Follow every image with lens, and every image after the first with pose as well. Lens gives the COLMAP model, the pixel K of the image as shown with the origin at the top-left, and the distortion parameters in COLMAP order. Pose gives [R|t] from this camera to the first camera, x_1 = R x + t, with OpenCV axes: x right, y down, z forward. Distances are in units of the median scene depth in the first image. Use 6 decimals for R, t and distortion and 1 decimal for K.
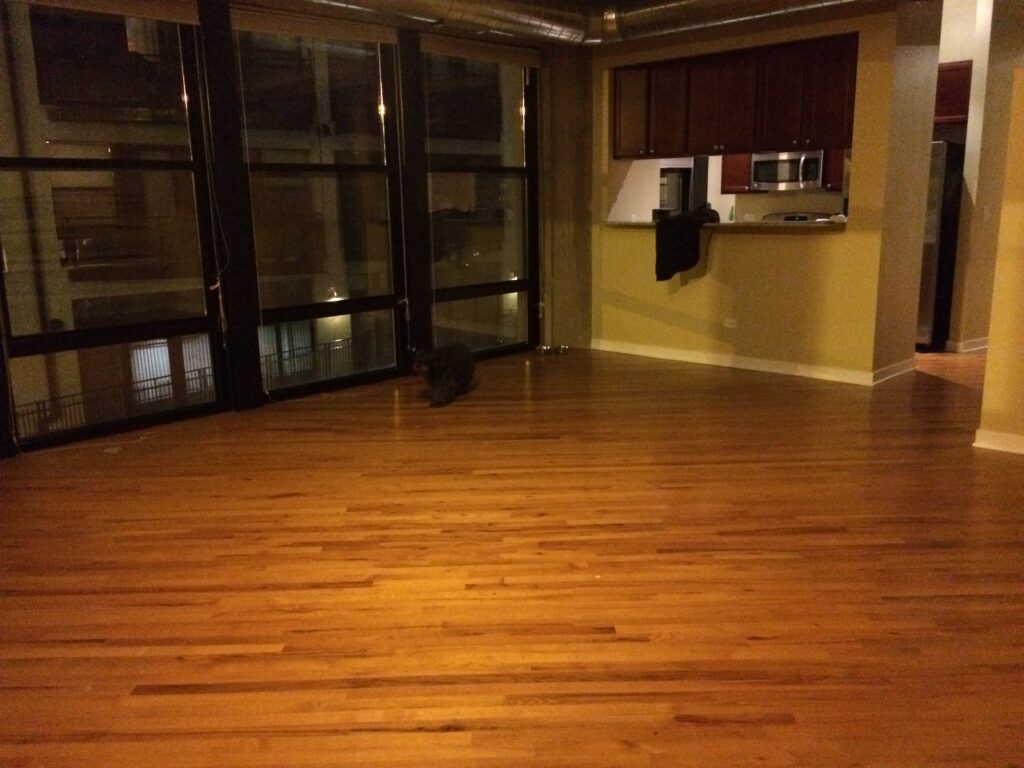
lens RADIAL K [[868.8, 0, 514.1], [0, 868.8, 383.2], [0, 0, 1]] dist [0.090803, -0.130372]
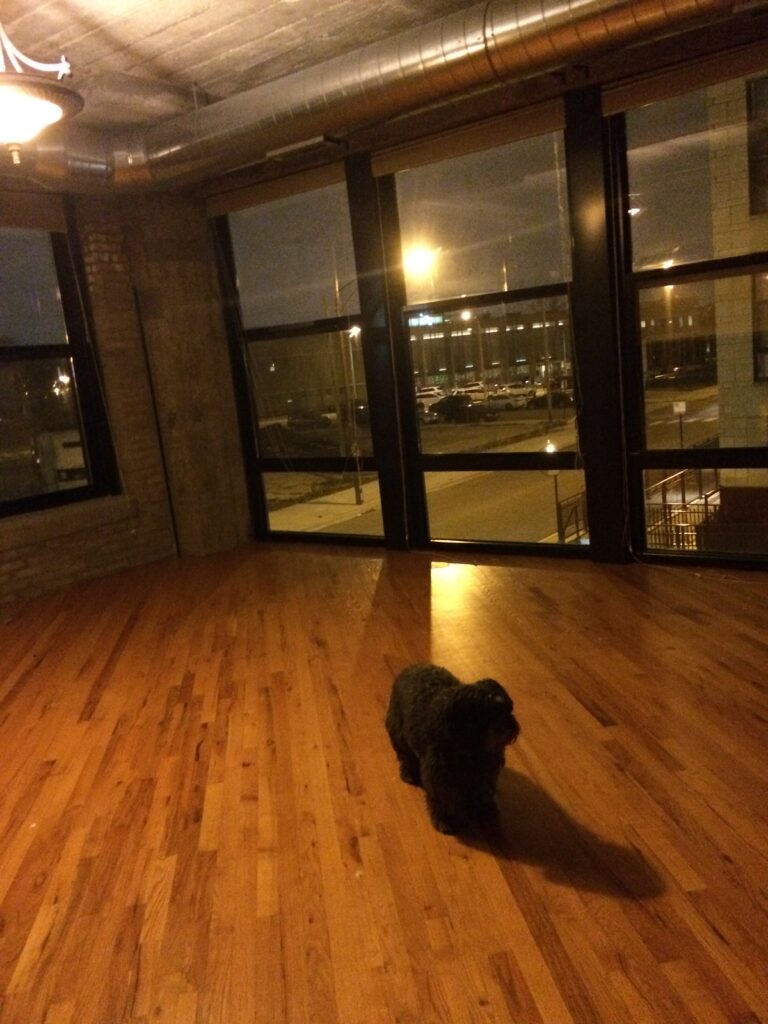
lens RADIAL K [[868.8, 0, 388.7], [0, 868.8, 522.7], [0, 0, 1]] dist [0.090803, -0.130372]
pose [[0.137336, 0.188987, -0.972329, 0.585305], [-0.111502, 0.978340, 0.174406, -0.159084], [0.984229, 0.084464, 0.155433, 0.761641]]
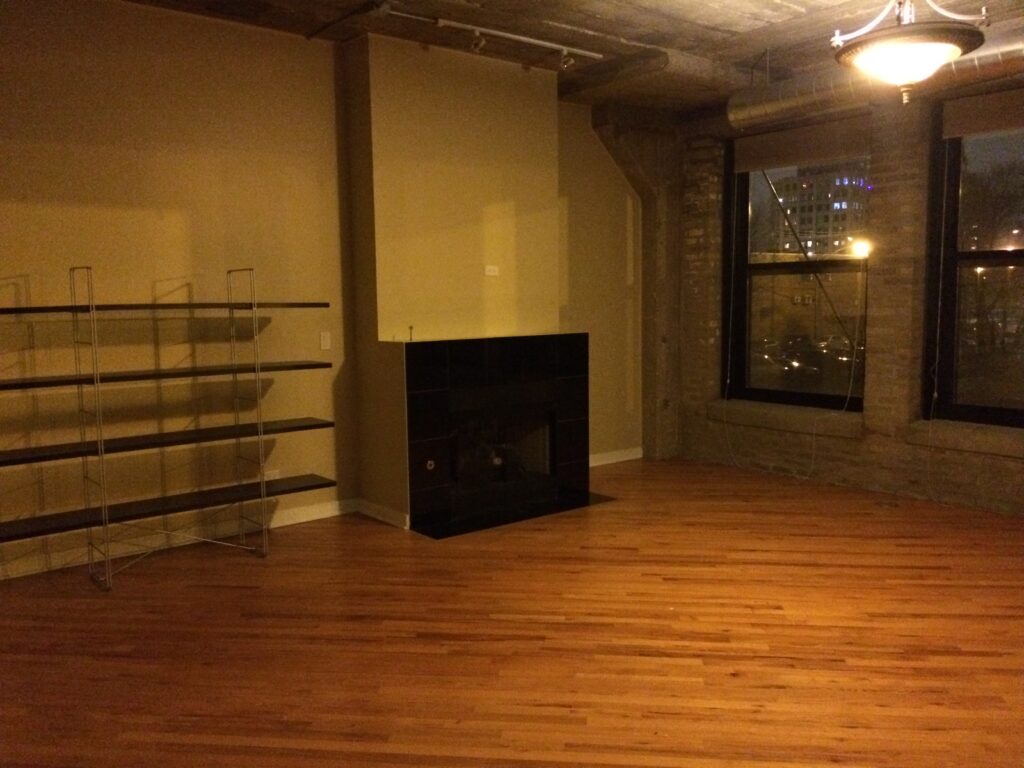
lens RADIAL K [[868.8, 0, 514.1], [0, 868.8, 383.2], [0, 0, 1]] dist [0.090803, -0.130372]
pose [[-0.991926, 0.022939, 0.124722, 0.099488], [0.060755, 0.949250, 0.308600, -0.296538], [-0.111314, 0.313686, -0.942980, 1.333551]]
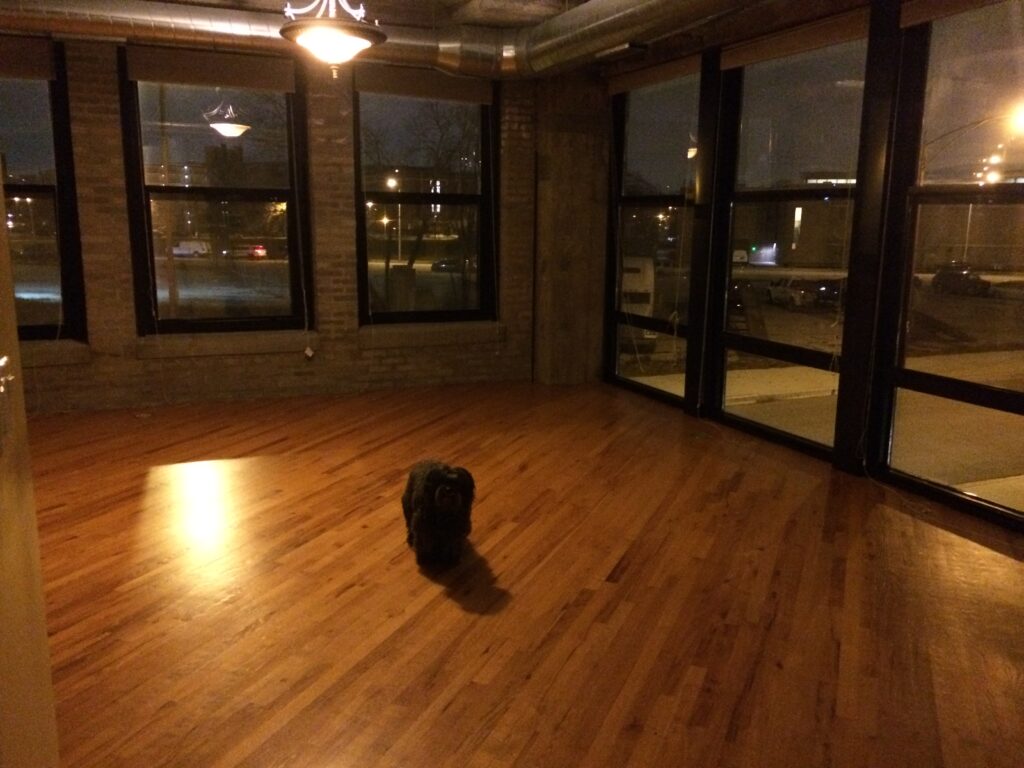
lens RADIAL K [[868.8, 0, 514.1], [0, 868.8, 383.2], [0, 0, 1]] dist [0.090803, -0.130372]
pose [[-0.382084, 0.189122, -0.904569, 0.687043], [-0.199742, 0.938797, 0.280648, -0.268423], [0.902283, 0.287912, -0.320923, 1.123956]]
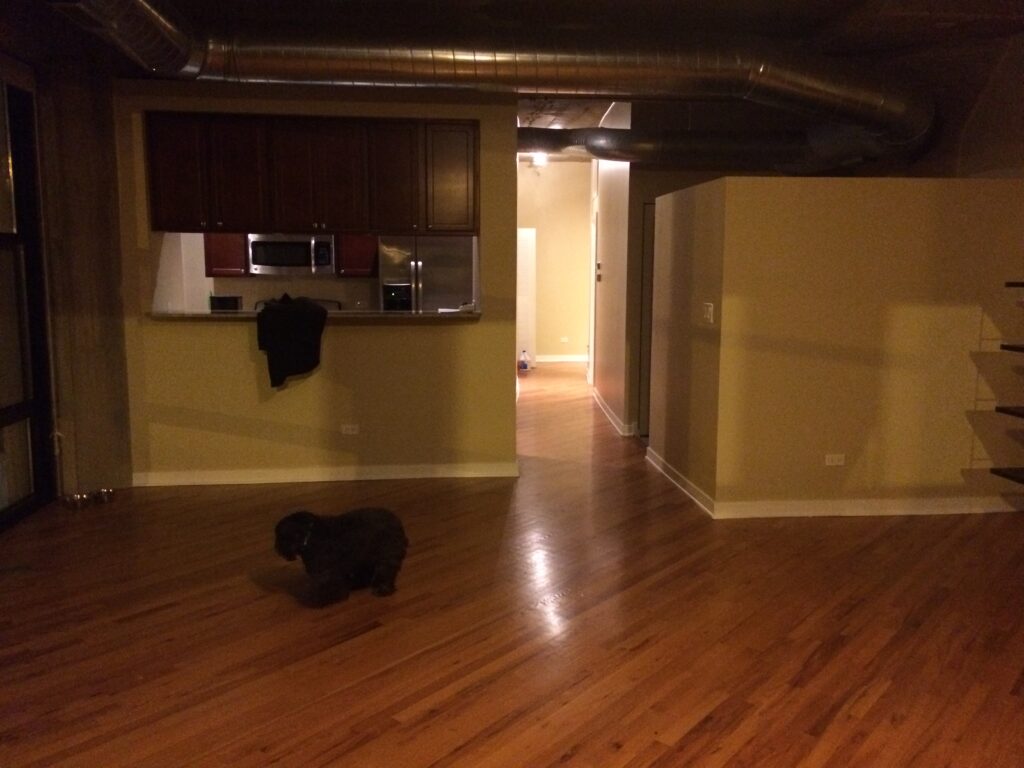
lens RADIAL K [[868.8, 0, 514.1], [0, 868.8, 383.2], [0, 0, 1]] dist [0.090803, -0.130372]
pose [[0.641699, -0.080652, 0.762704, -0.405841], [0.148125, 0.988765, -0.020068, -0.099510], [-0.752517, 0.125853, 0.646436, 0.446762]]
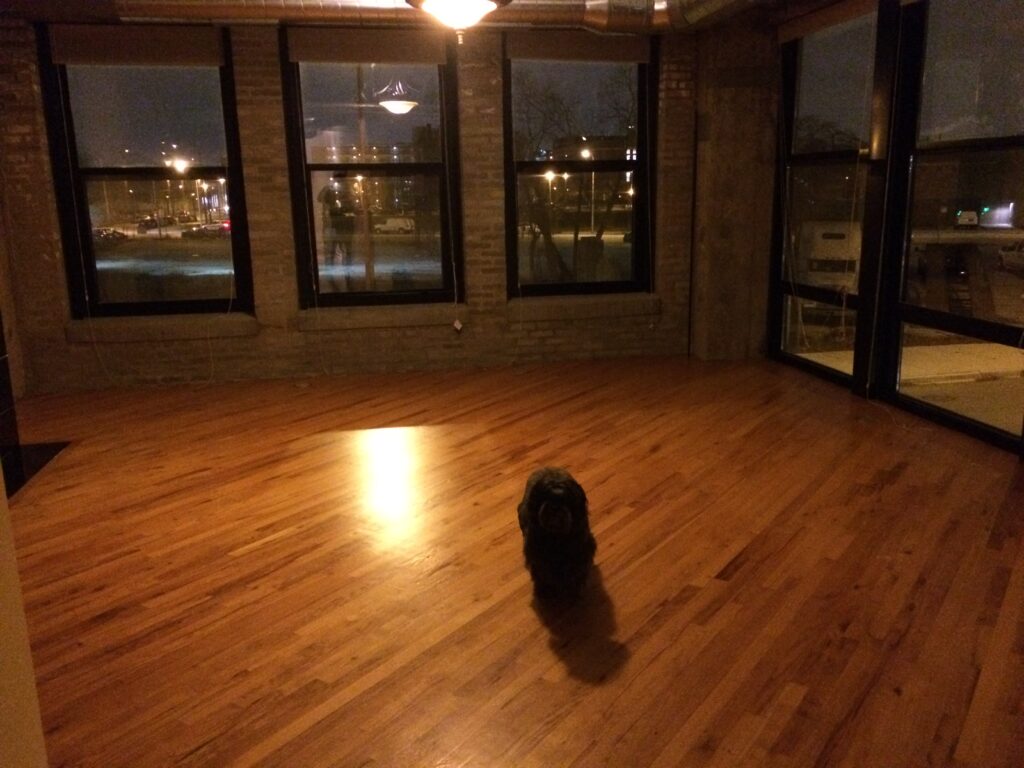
lens RADIAL K [[868.8, 0, 514.1], [0, 868.8, 383.2], [0, 0, 1]] dist [0.090803, -0.130372]
pose [[-0.573434, 0.209755, -0.791945, 0.618065], [-0.143050, 0.926182, 0.348889, -0.272517], [0.806666, 0.313352, -0.501099, 1.169137]]
